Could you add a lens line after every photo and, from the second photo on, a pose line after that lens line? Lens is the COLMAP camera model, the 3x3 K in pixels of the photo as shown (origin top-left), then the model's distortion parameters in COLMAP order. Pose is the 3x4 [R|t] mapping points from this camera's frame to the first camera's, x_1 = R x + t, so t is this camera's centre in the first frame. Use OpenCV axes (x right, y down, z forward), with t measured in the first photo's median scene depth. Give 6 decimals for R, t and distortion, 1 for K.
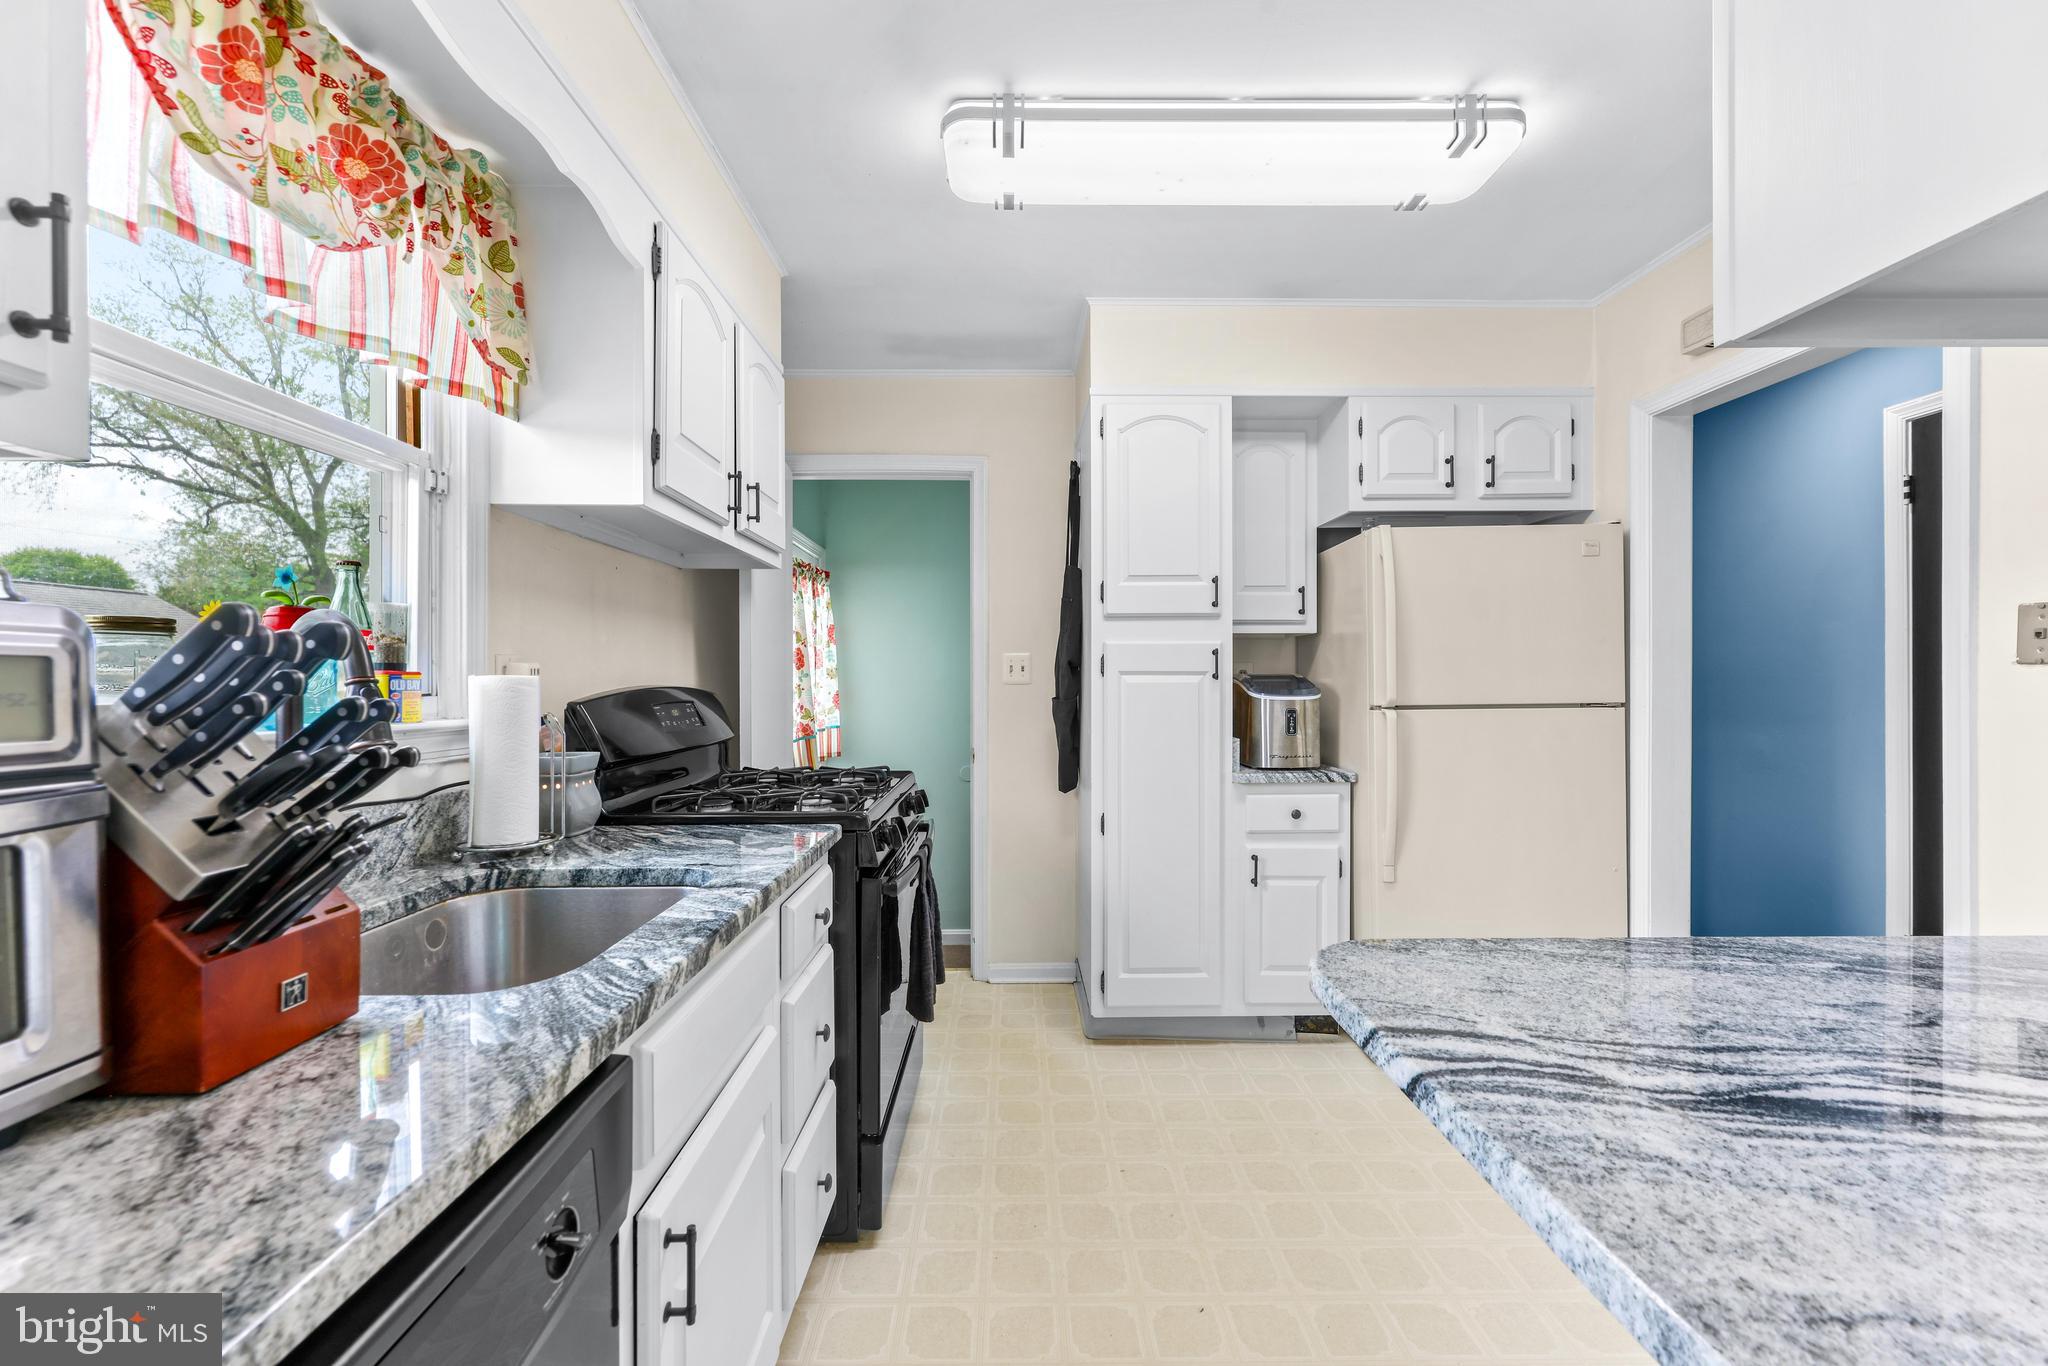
lens RADIAL K [[822.2, 0, 1018.1], [0, 822.2, 680.4], [0, 0, 1]] dist [0.002299, -0.001366]
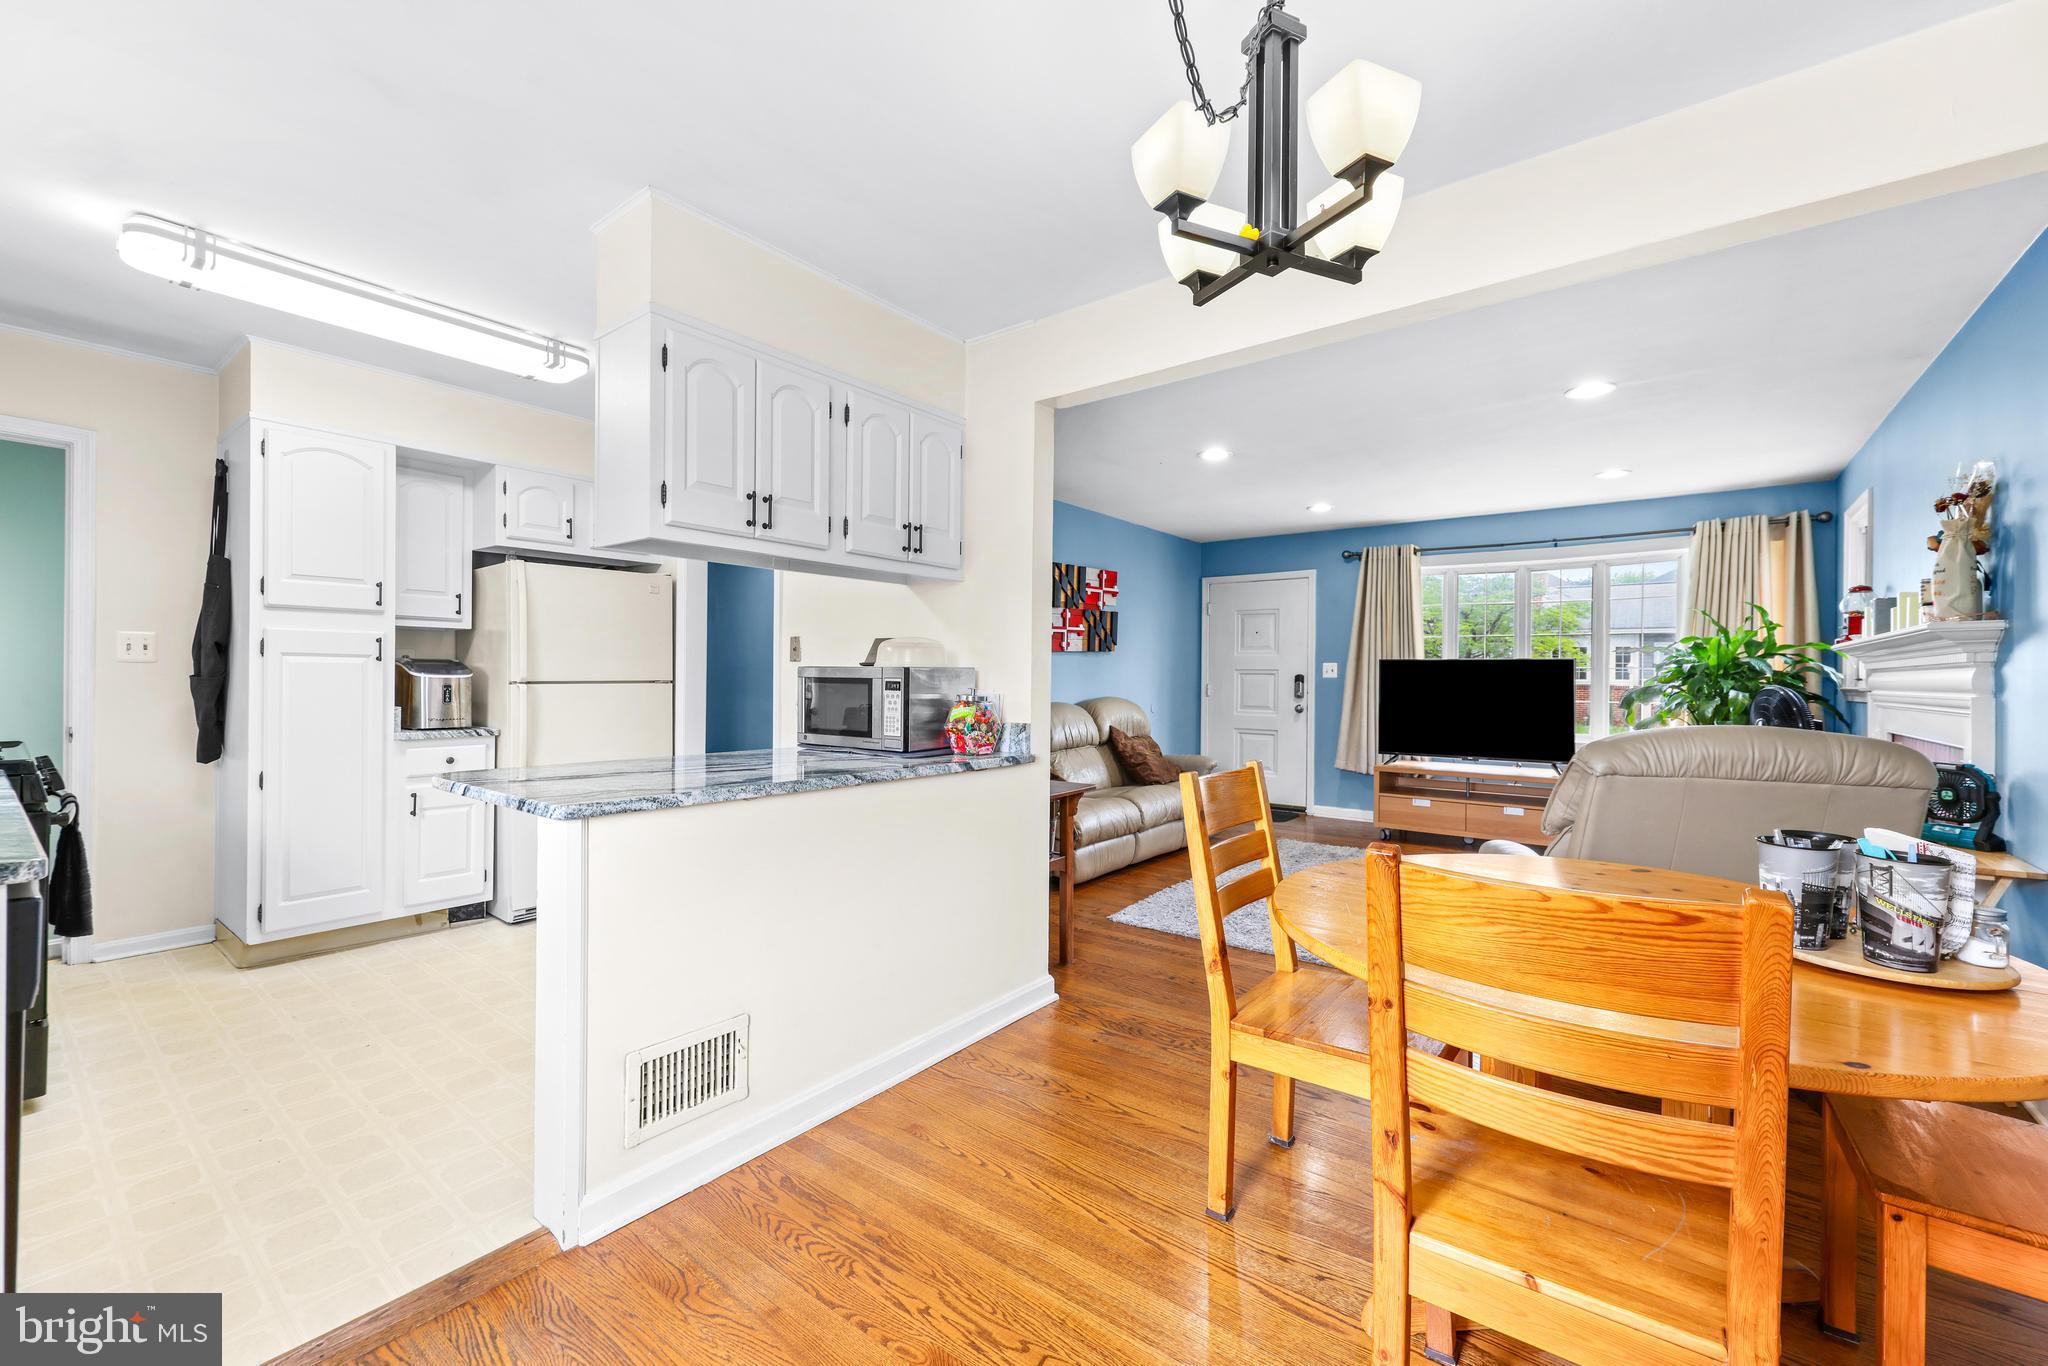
lens RADIAL K [[822.2, 0, 1020.3], [0, 822.2, 684.7], [0, 0, 1]] dist [0.002299, -0.001366]
pose [[0.618508, 0.002418, 0.785775, -0.152753], [-0.012901, 0.999892, 0.007078, 0.013345], [-0.785673, -0.014515, 0.618472, -0.593135]]
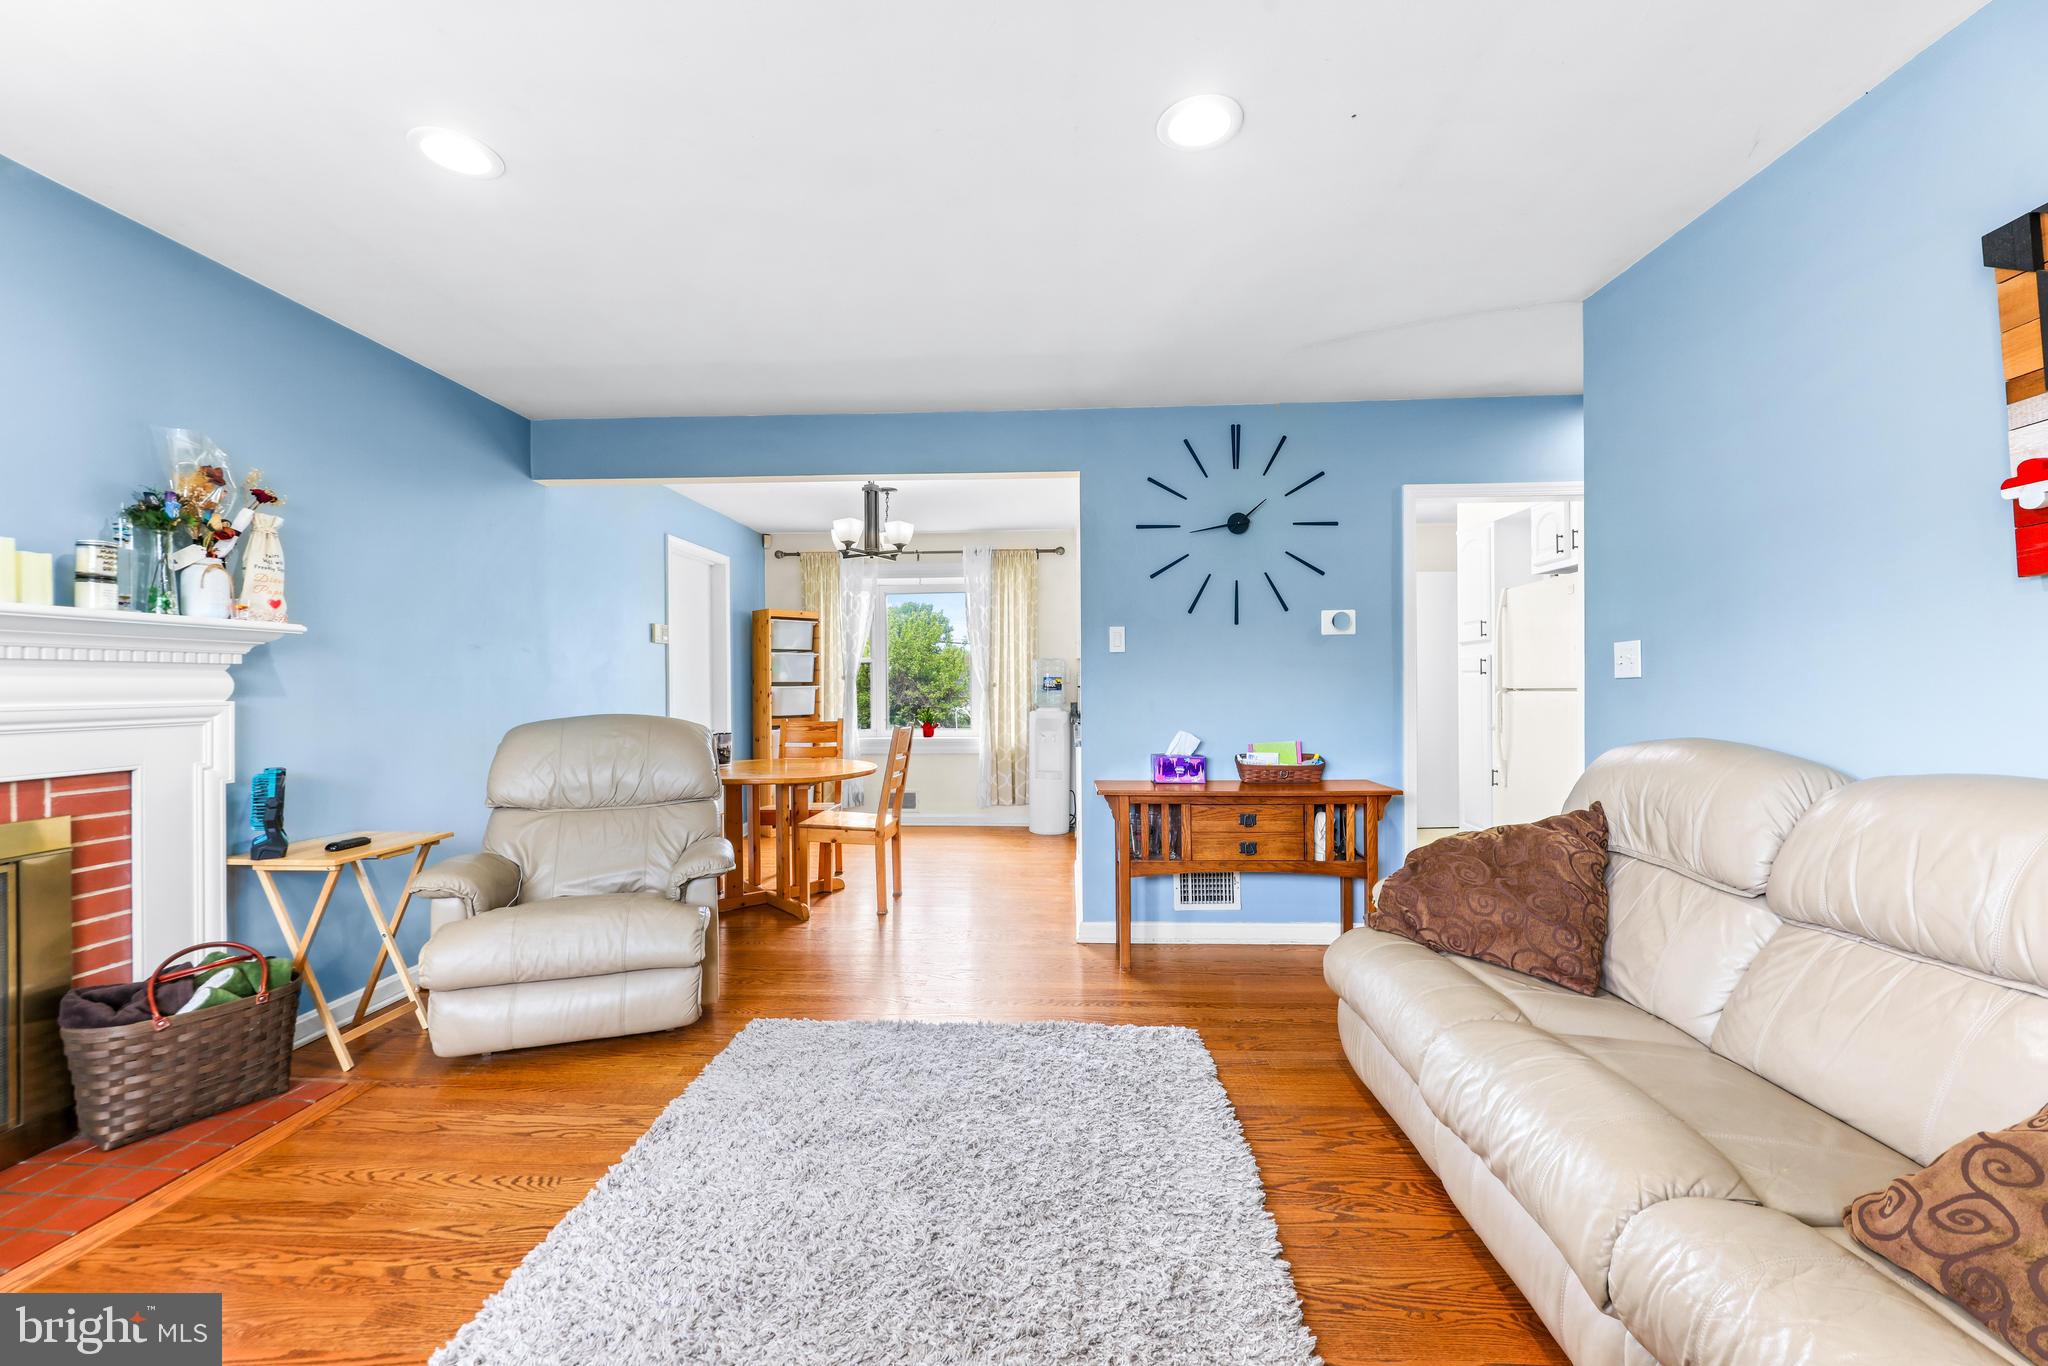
lens RADIAL K [[822.2, 0, 1025.4], [0, 822.2, 691.0], [0, 0, 1]] dist [0.002299, -0.001366]
pose [[-0.053717, 0.011485, -0.998490, 2.141972], [0.007536, 0.999910, 0.011096, 0.006588], [0.998528, -0.006928, -0.053799, 0.042245]]
